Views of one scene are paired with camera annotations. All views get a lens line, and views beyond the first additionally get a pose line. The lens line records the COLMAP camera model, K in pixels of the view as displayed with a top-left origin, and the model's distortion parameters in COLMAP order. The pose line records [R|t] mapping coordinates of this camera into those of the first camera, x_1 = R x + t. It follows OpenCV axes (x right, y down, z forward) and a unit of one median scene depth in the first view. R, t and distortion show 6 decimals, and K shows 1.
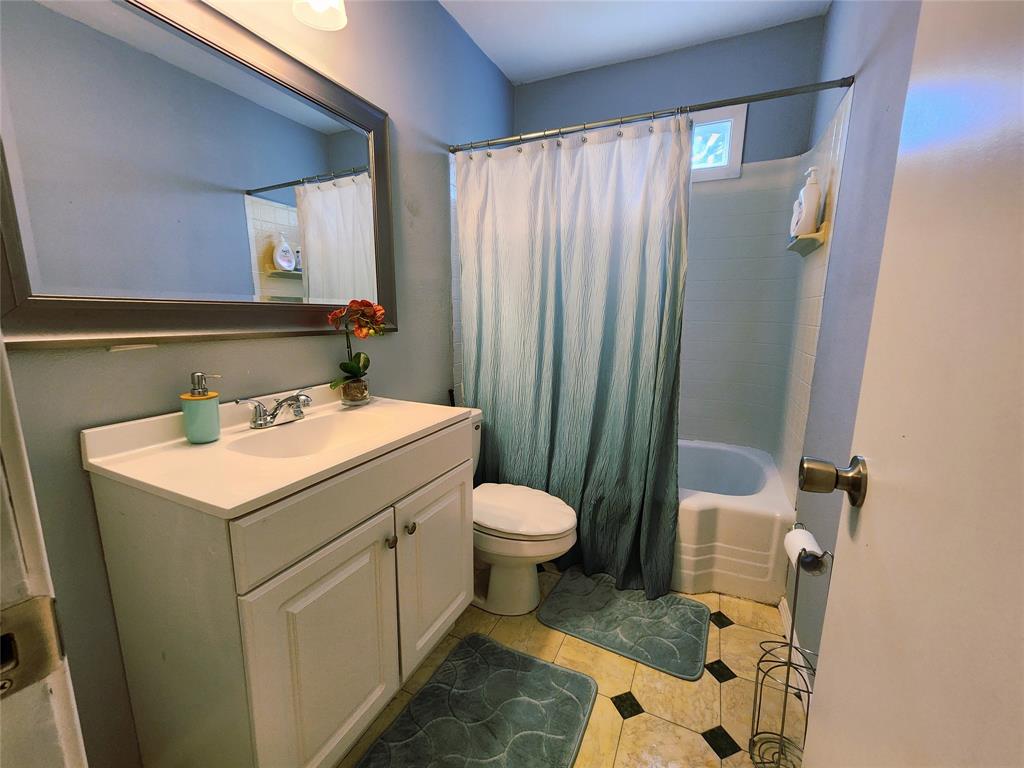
lens RADIAL K [[419.3, 0, 514.9], [0, 419.3, 384.4], [0, 0, 1]] dist [0.000426, -0.000181]
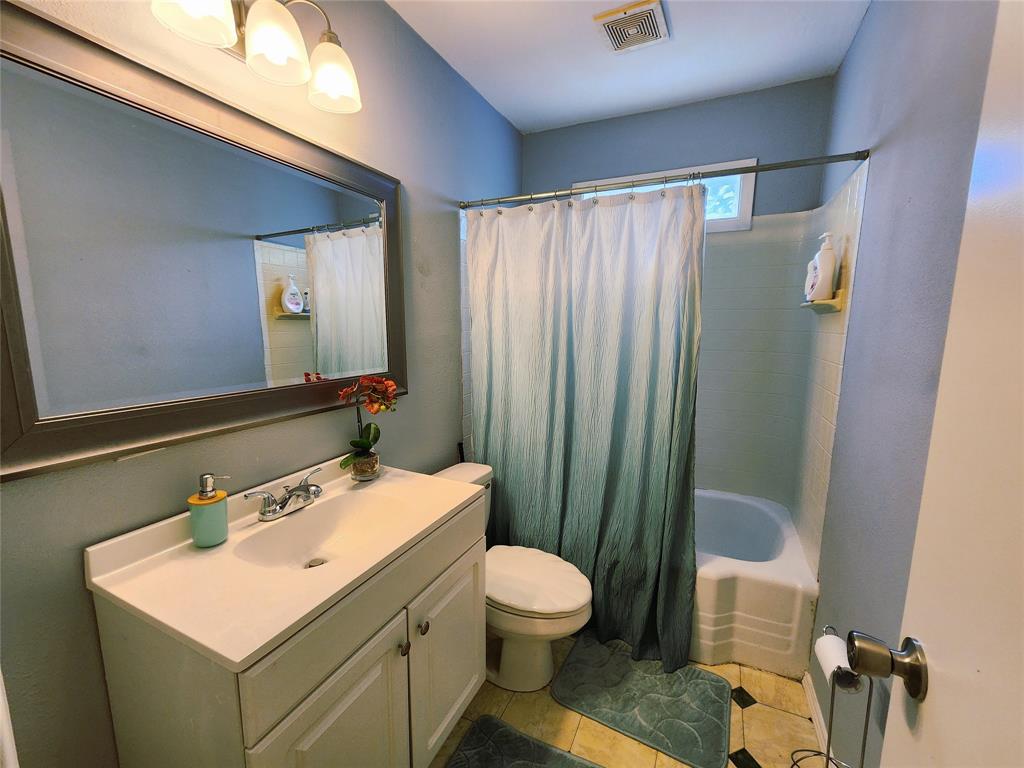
lens RADIAL K [[419.3, 0, 516.9], [0, 419.3, 384.1], [0, 0, 1]] dist [0.000426, -0.000181]
pose [[0.999990, -0.002134, -0.003910, -0.020320], [0.002010, 0.999504, -0.031433, -0.123330], [0.003975, 0.031425, 0.999498, 0.015641]]
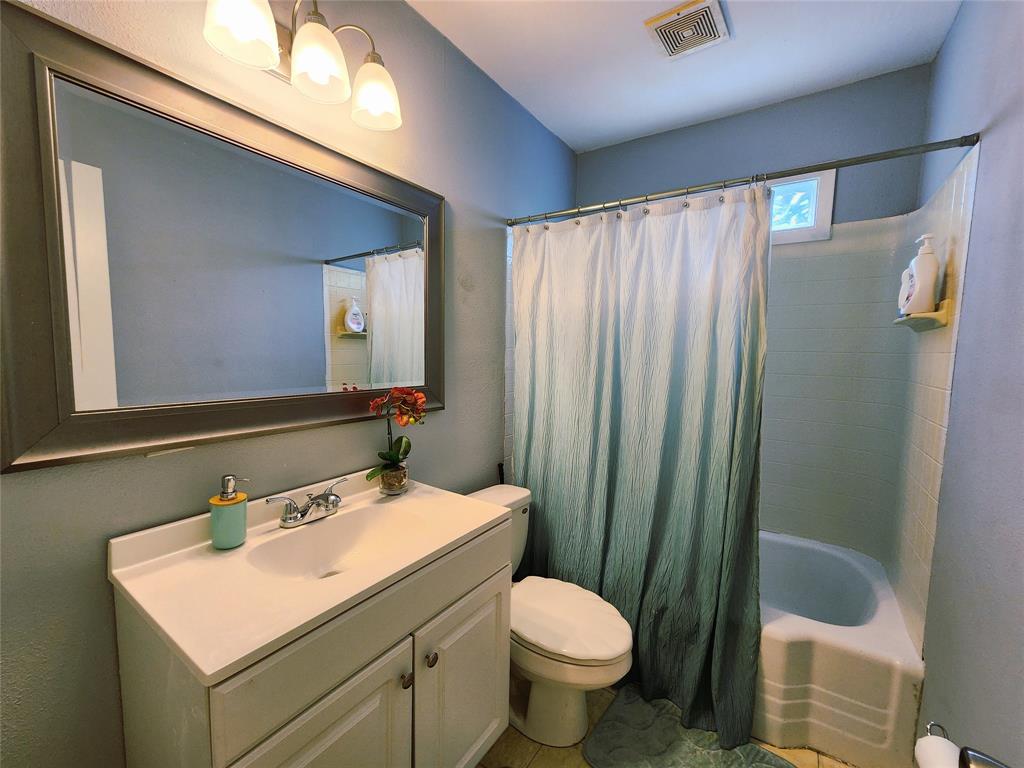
lens RADIAL K [[419.3, 0, 515.6], [0, 419.3, 385.0], [0, 0, 1]] dist [0.000426, -0.000181]
pose [[0.987490, 0.022558, -0.156057, 0.033051], [-0.036925, 0.995276, -0.089789, -0.105770], [0.153294, 0.094428, 0.983659, 0.071057]]
